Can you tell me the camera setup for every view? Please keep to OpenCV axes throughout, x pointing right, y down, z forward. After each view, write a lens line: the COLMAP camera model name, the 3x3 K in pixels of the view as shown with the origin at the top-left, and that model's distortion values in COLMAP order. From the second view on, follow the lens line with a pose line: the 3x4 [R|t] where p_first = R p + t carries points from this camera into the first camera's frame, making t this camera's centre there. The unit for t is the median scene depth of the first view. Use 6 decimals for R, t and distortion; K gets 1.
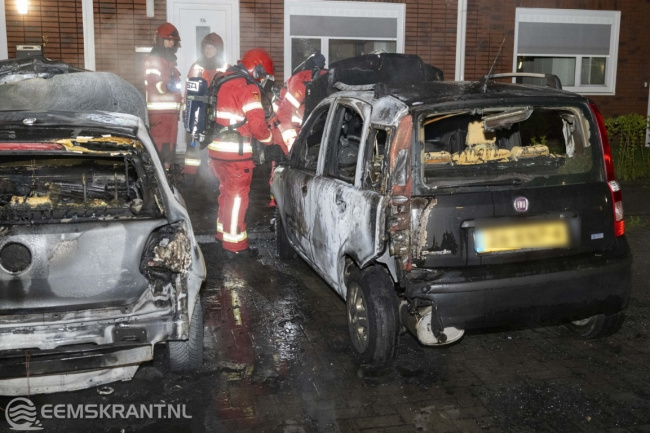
lens RADIAL K [[704.9, 0, 325.0], [0, 704.9, 195.9], [0, 0, 1]] dist [0.013388, 0.027493]
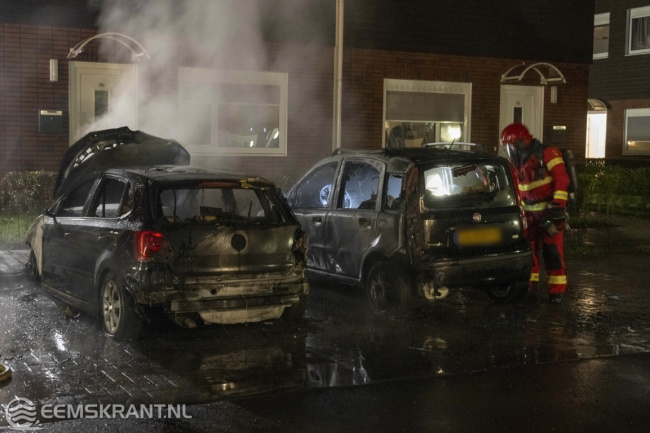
lens RADIAL K [[836.5, 0, 325.0], [0, 836.5, 216.5], [0, 0, 1]] dist [-0.007068, 0.020212]
pose [[0.970785, -0.014029, 0.239541, -0.586881], [0.031616, 0.997064, -0.069735, 0.142252], [-0.237860, 0.075271, 0.968379, -0.925527]]
